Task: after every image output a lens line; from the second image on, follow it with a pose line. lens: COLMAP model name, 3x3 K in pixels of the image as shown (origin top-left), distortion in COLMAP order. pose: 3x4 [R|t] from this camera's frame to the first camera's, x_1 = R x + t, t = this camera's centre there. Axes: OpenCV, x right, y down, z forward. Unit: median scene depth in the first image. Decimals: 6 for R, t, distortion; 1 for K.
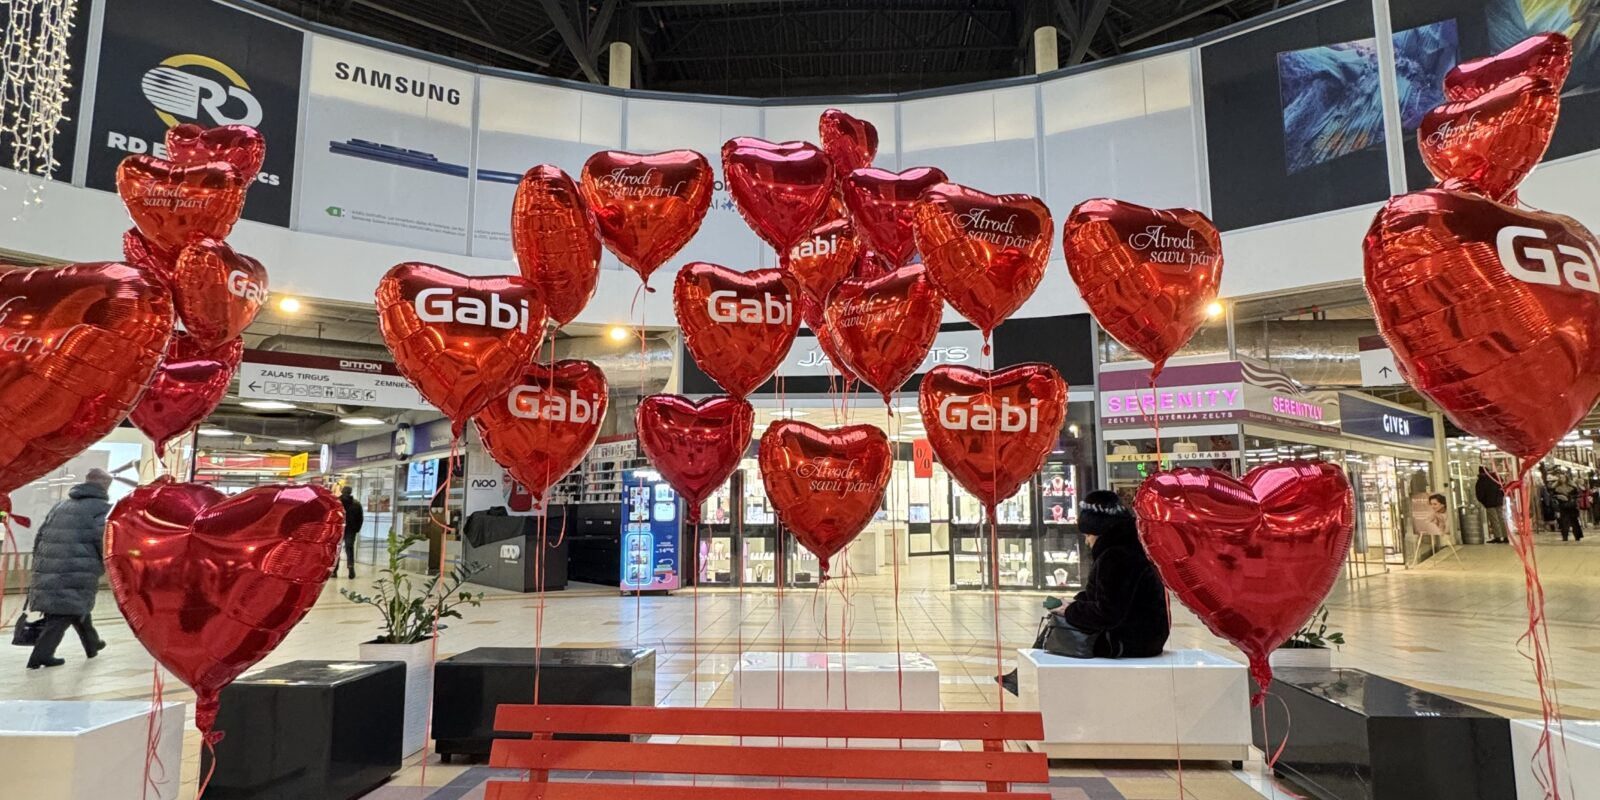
lens RADIAL K [[863.1, 0, 819.1], [0, 863.1, 396.9], [0, 0, 1]] dist [-0.007635, 0.005518]
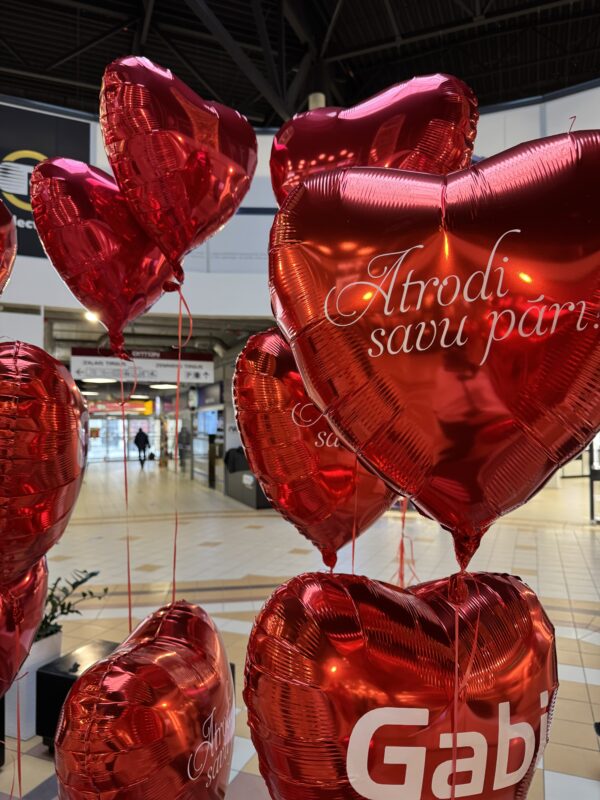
lens RADIAL K [[579.1, 0, 308.1], [0, 579.1, 406.1], [0, 0, 1]] dist [-0.005532, -0.005708]
pose [[0.947153, -0.006254, -0.320722, 0.042261], [0.040264, 0.994221, 0.099521, -0.034551], [0.318246, -0.107175, 0.941931, 0.150416]]
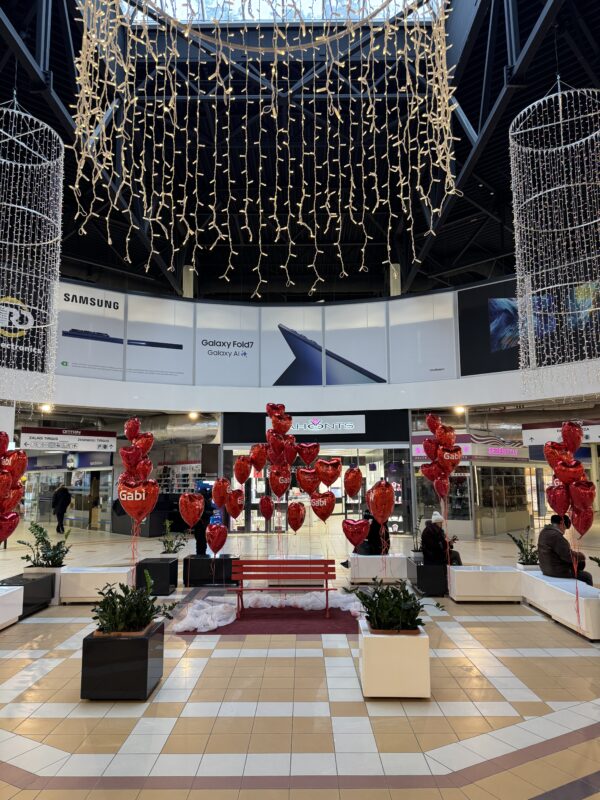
lens RADIAL K [[563.1, 0, 308.2], [0, 563.1, 405.6], [0, 0, 1]] dist [0.061642, -0.059260]
pose [[0.998817, 0.003822, 0.048483, -0.014779], [-0.003788, 0.999993, -0.000795, -0.101260], [-0.048486, 0.000611, 0.998824, -0.432367]]
